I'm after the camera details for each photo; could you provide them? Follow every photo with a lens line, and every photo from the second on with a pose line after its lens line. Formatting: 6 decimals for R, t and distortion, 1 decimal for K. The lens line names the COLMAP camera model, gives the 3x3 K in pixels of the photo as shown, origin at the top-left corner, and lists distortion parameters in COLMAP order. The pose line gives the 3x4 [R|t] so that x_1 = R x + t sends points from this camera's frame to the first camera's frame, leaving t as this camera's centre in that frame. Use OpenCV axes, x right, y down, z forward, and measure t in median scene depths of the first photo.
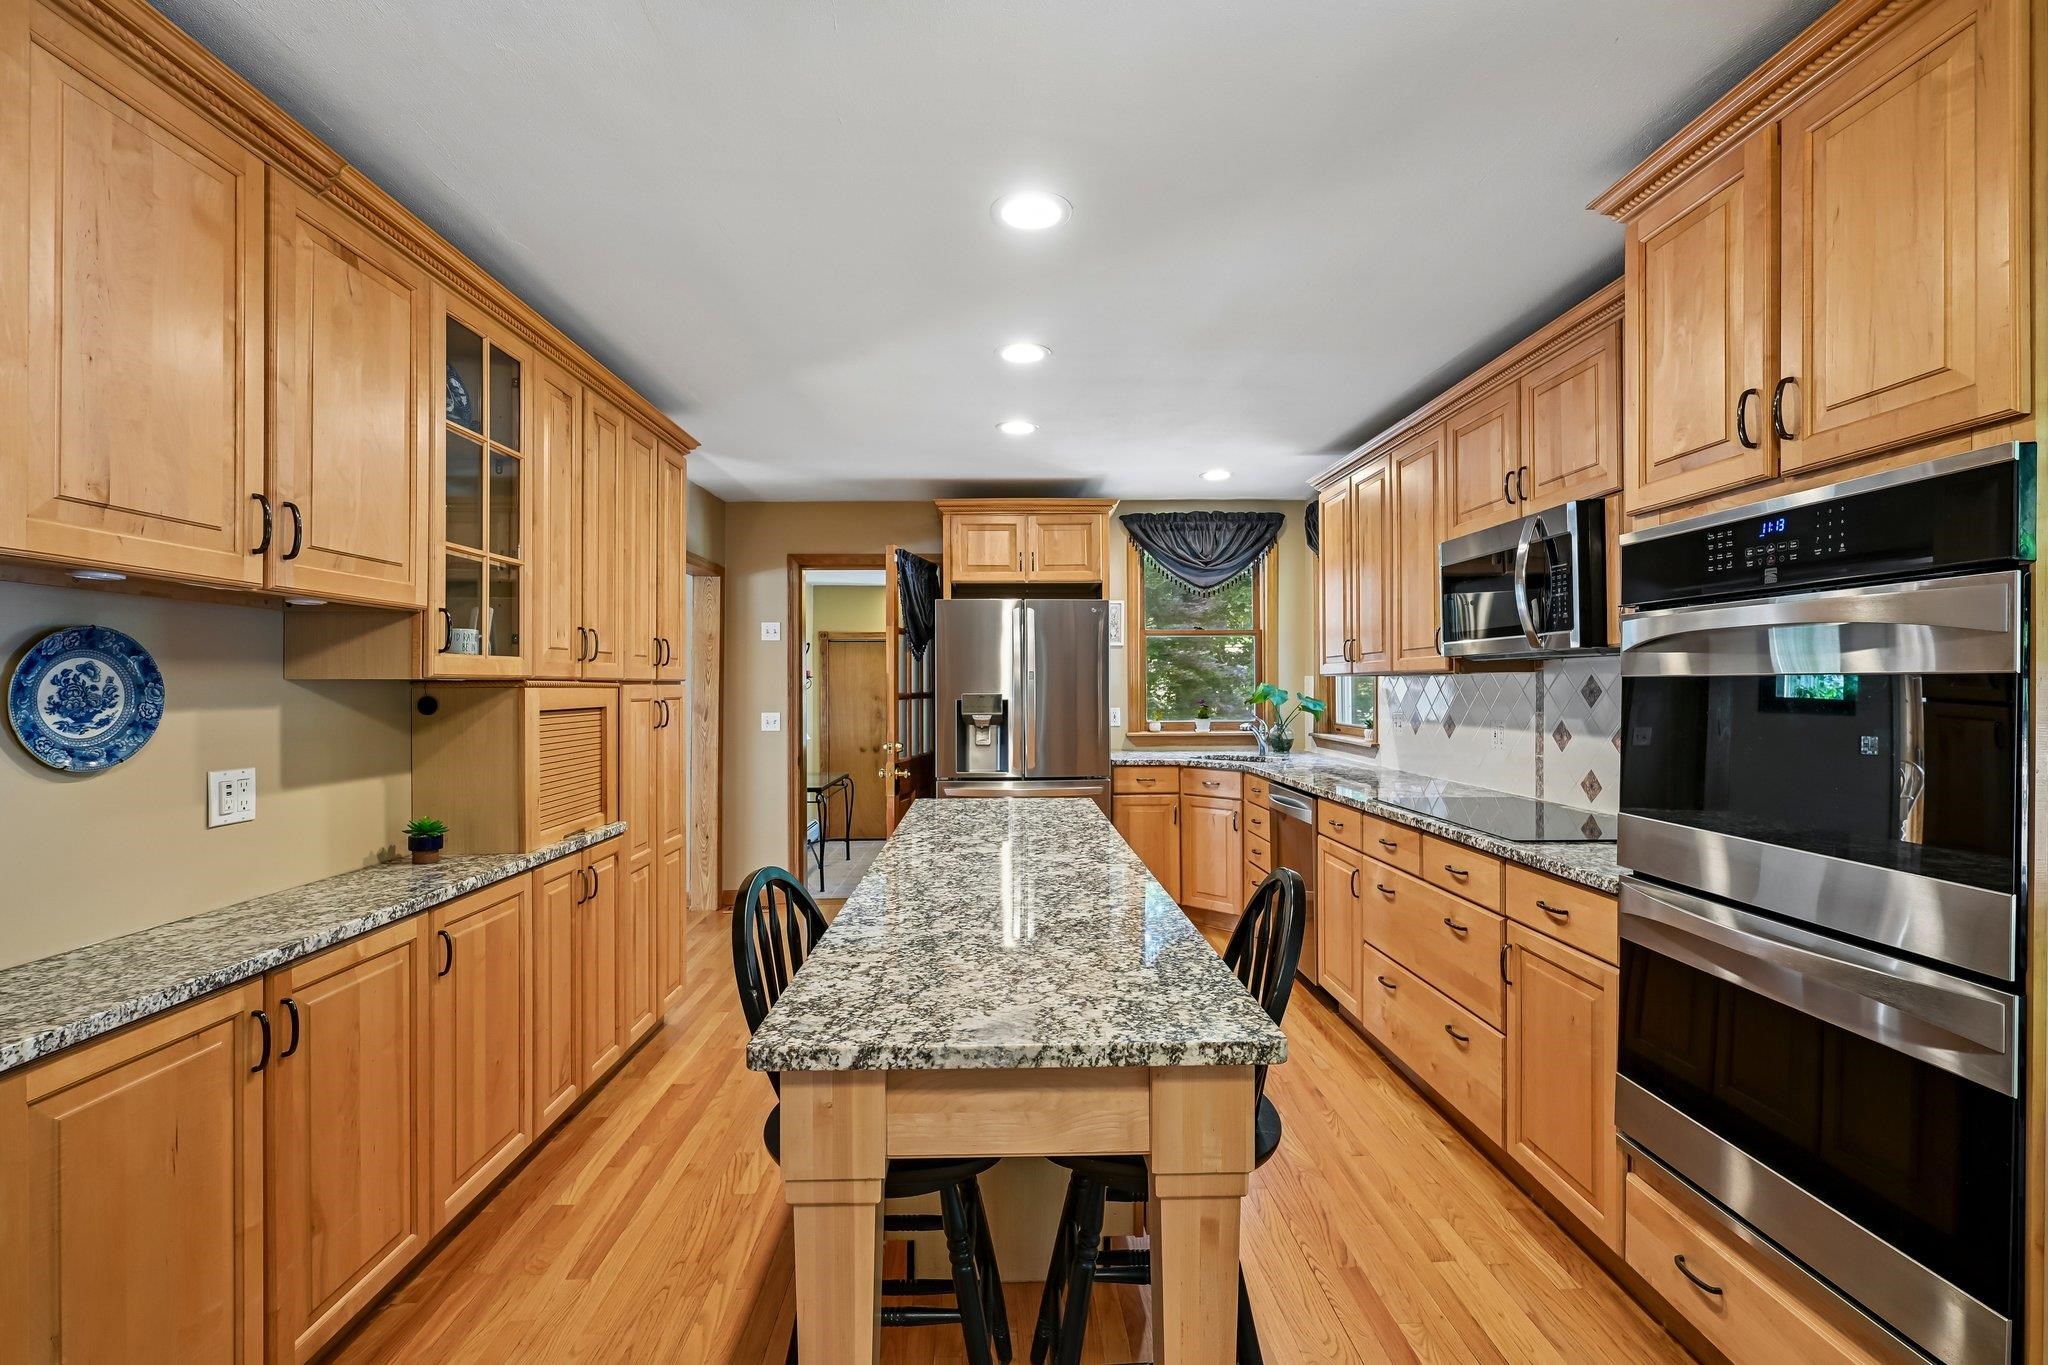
lens RADIAL K [[930.8, 0, 1024.0], [0, 930.8, 682.5], [0, 0, 1]] dist [0.002485, -0.000256]
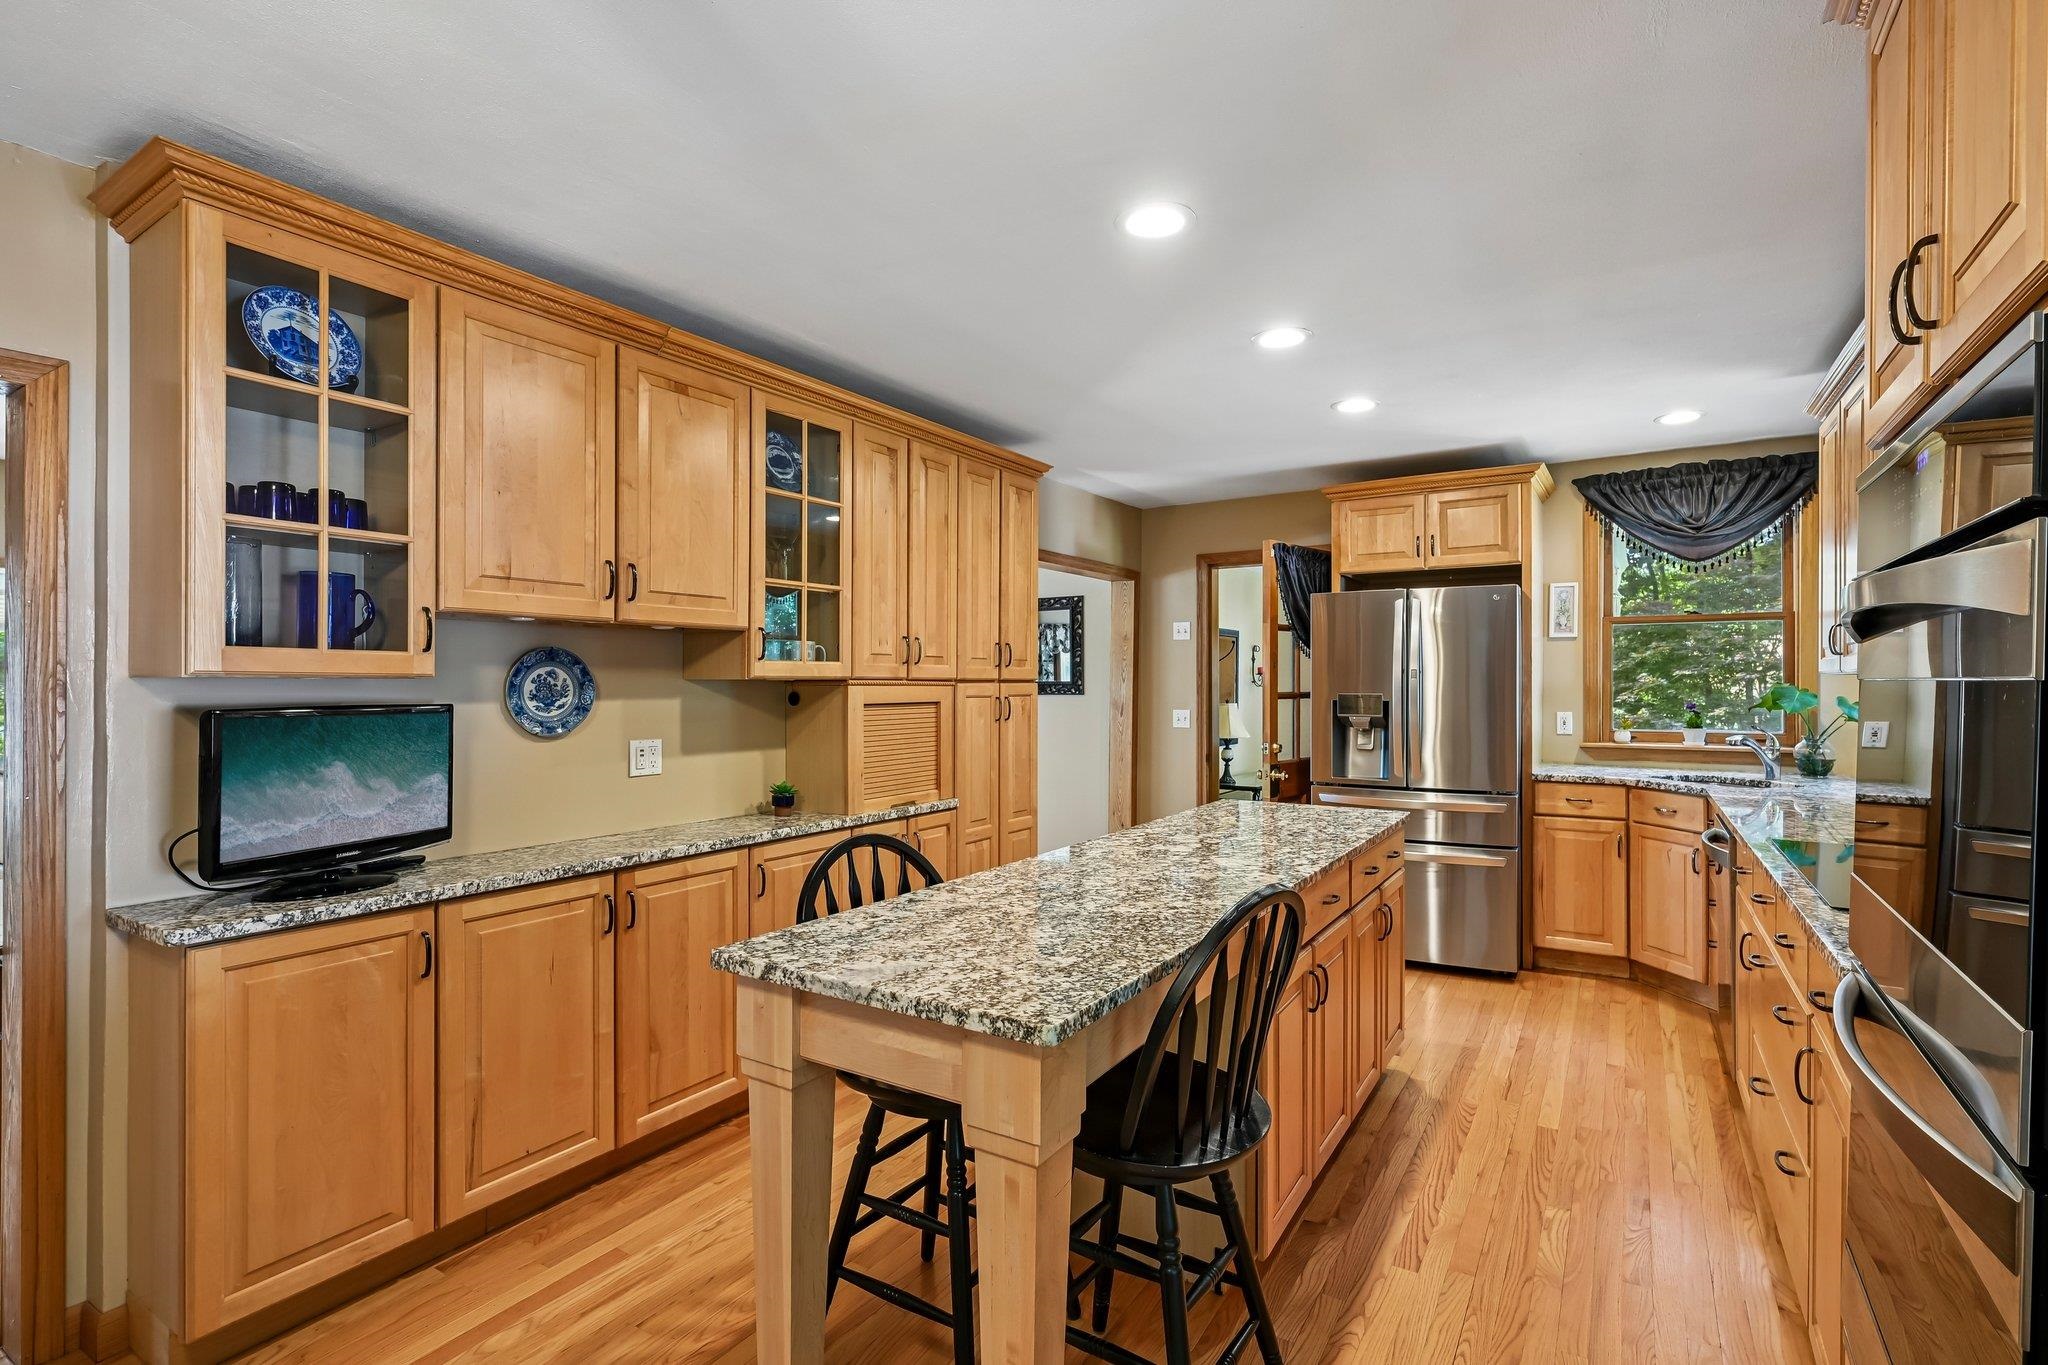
lens RADIAL K [[966.4, 0, 1024.0], [0, 966.4, 682.5], [0, 0, 1]] dist [0.000382, 0.000347]
pose [[0.830805, 0.003656, -0.556552, 0.522151], [-0.001571, 0.999990, 0.004223, -0.006244], [0.556561, -0.002634, 0.830802, 0.043861]]
